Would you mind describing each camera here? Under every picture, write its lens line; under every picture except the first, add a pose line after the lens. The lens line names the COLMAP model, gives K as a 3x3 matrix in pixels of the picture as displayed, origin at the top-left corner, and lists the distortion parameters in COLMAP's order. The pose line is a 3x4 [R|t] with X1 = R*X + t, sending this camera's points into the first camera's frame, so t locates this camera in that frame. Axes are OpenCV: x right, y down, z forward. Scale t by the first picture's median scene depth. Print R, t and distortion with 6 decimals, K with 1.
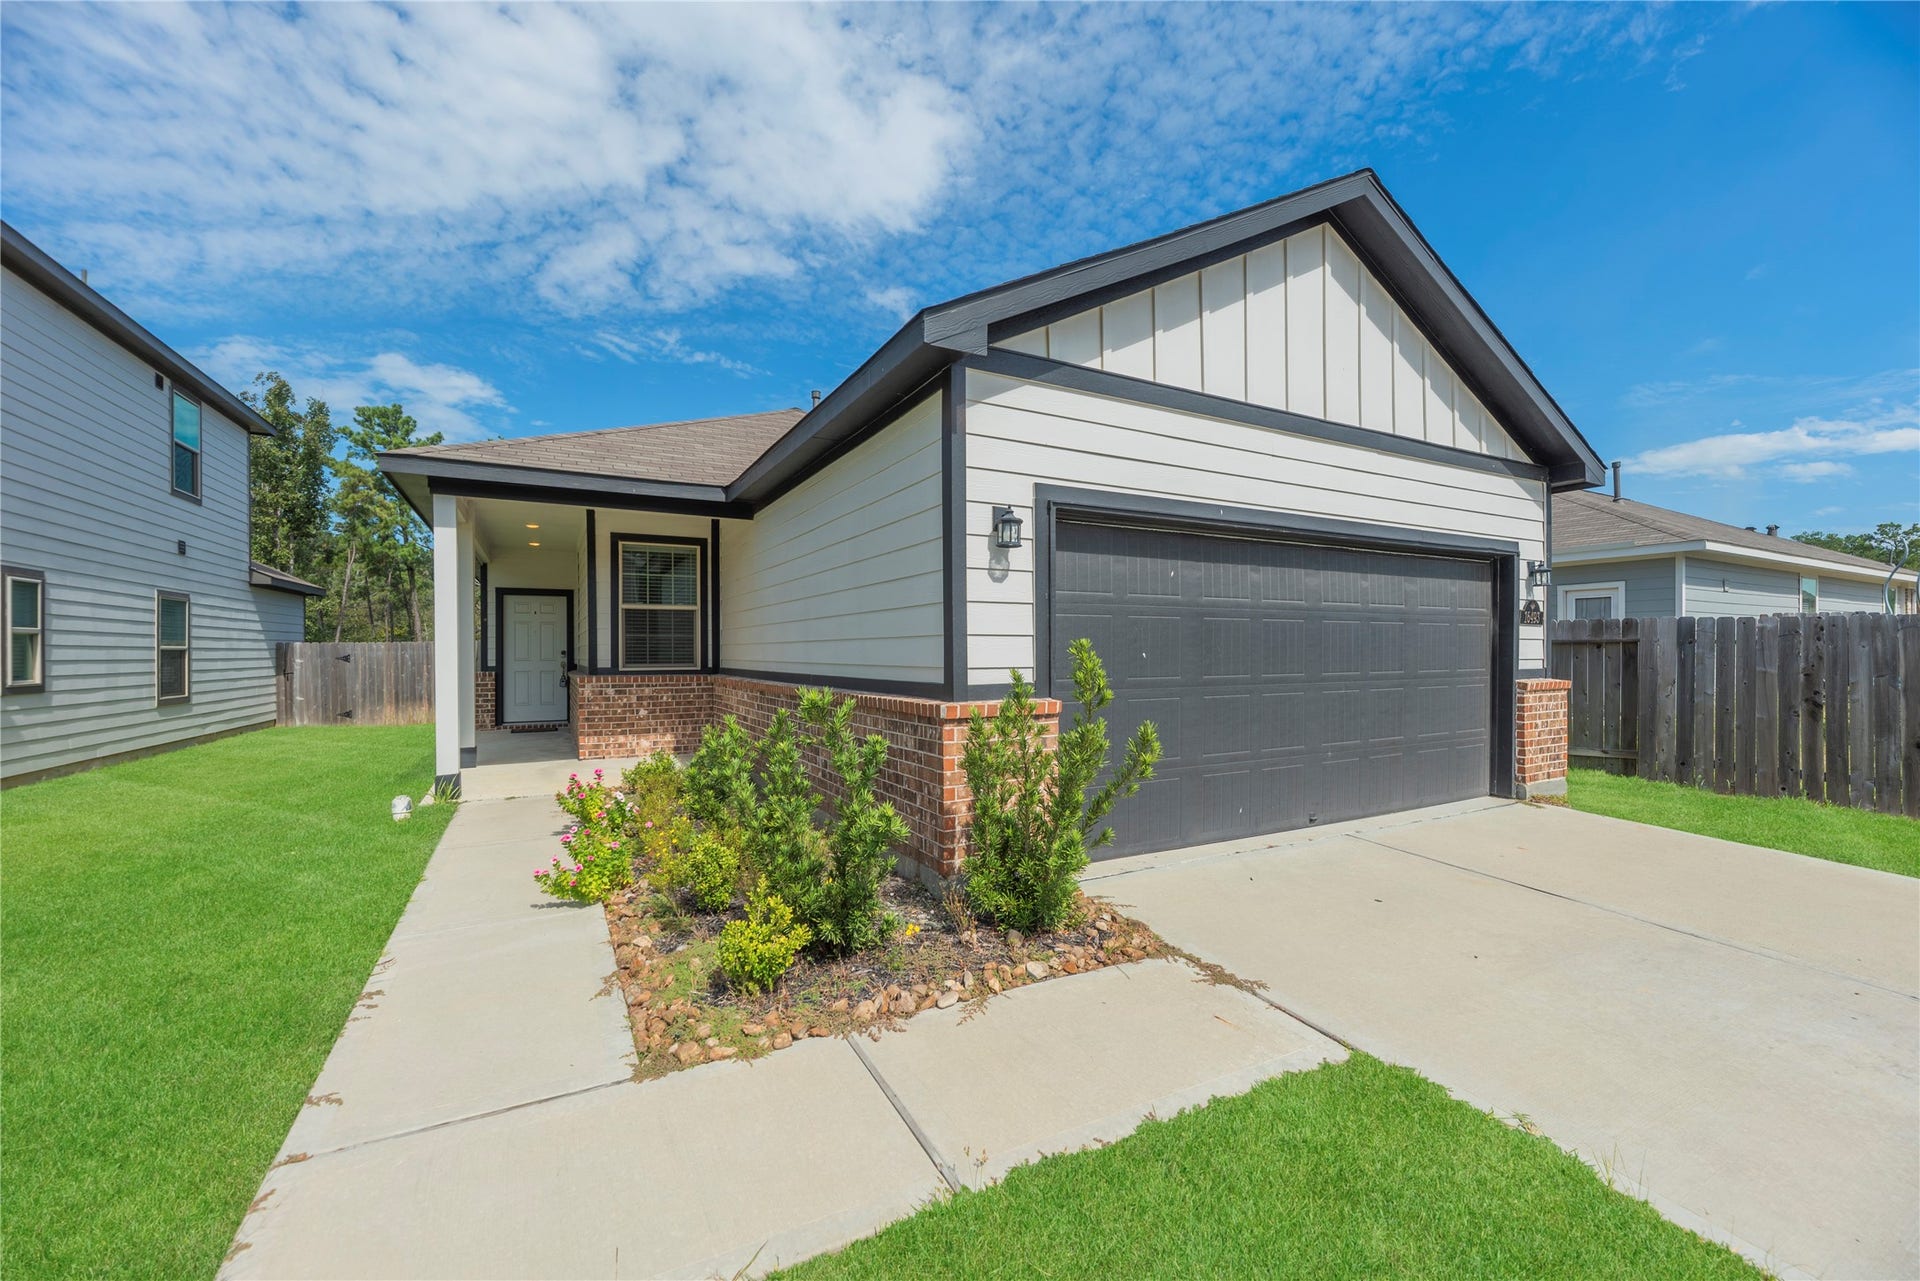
lens RADIAL K [[770.5, 0, 970.8], [0, 770.5, 647.3], [0, 0, 1]] dist [-0.000385, 0.000382]
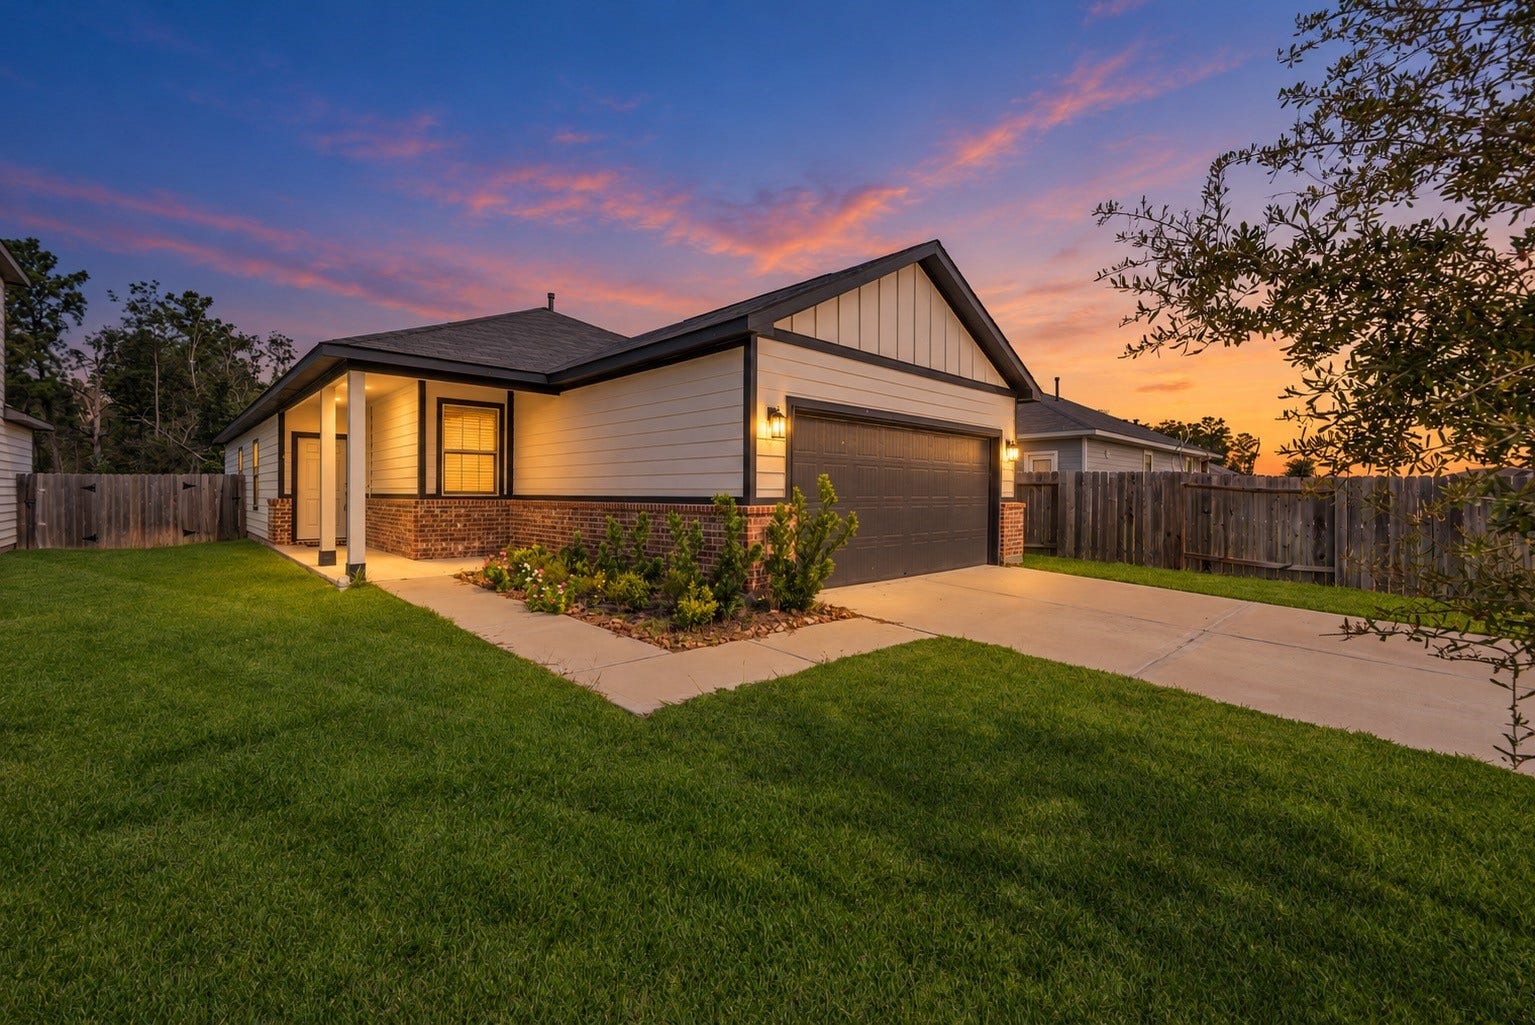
lens RADIAL K [[636.7, 0, 765.9], [0, 636.7, 498.3], [0, 0, 1]] dist [0.000470, 0.000221]
pose [[0.967104, 0.007584, 0.254267, -0.238337], [-0.010737, 0.999882, 0.011016, 0.019632], [-0.254154, -0.013383, 0.967071, -0.353455]]
